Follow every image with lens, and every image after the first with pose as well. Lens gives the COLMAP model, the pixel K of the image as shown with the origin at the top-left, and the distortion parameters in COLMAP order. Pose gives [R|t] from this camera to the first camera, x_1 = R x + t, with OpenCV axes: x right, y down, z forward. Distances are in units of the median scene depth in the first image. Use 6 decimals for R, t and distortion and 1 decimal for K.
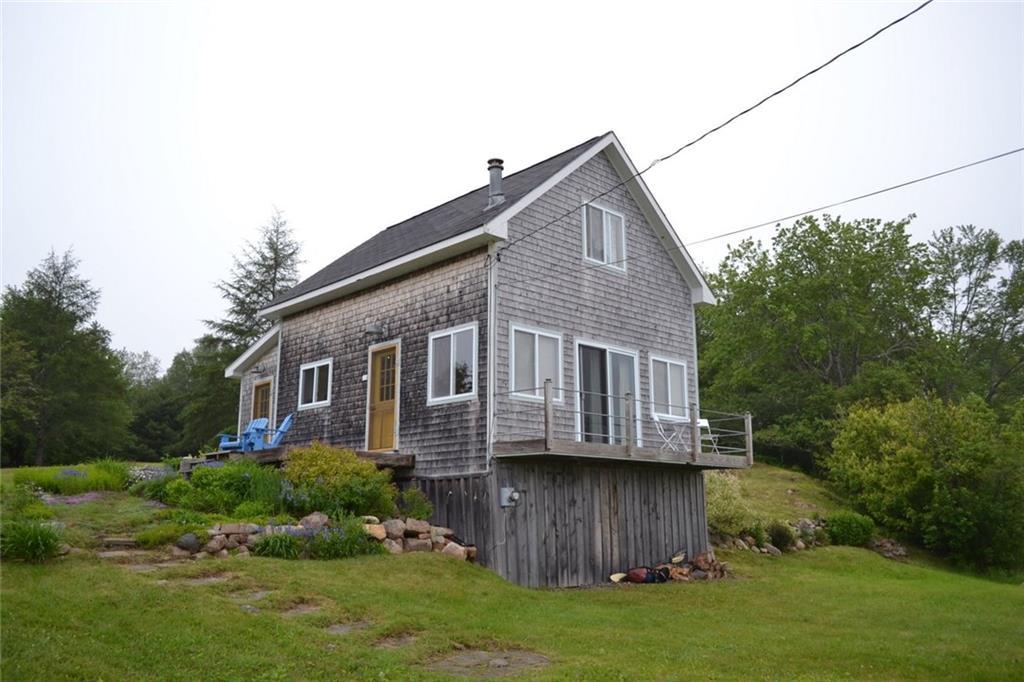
lens RADIAL K [[817.8, 0, 513.8], [0, 817.8, 340.8], [0, 0, 1]] dist [-0.089315, 0.019782]
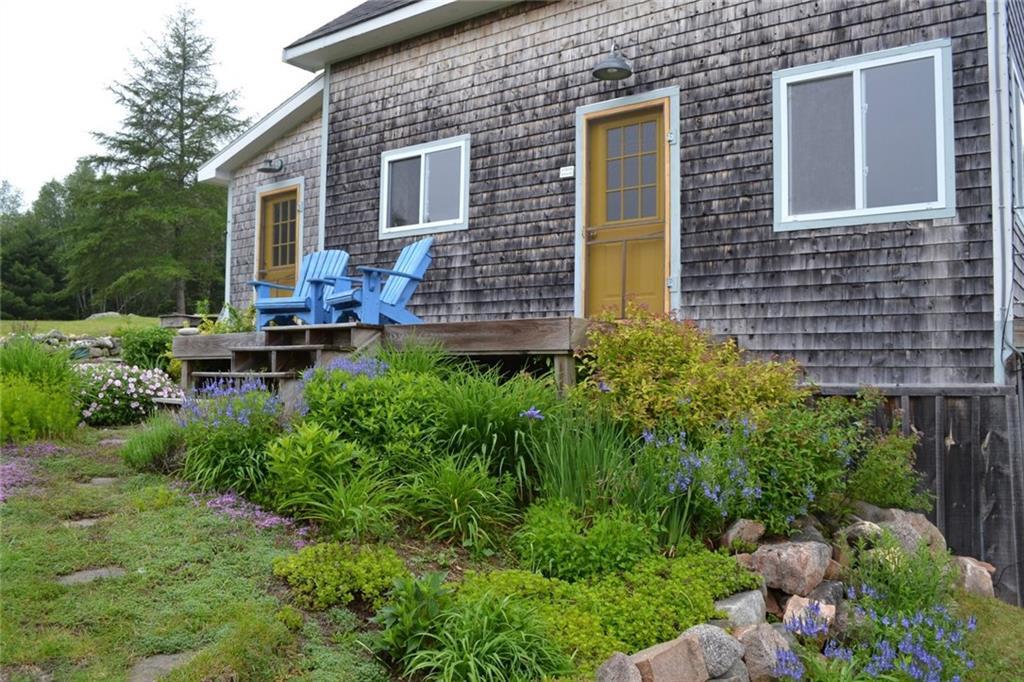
lens RADIAL K [[817.8, 0, 506.9], [0, 817.8, 347.4], [0, 0, 1]] dist [-0.089315, 0.019782]
pose [[0.989599, 0.018697, 0.142635, -0.267190], [-0.044741, 0.982346, 0.181642, 0.057330], [-0.136721, -0.186134, 0.972965, 0.478334]]
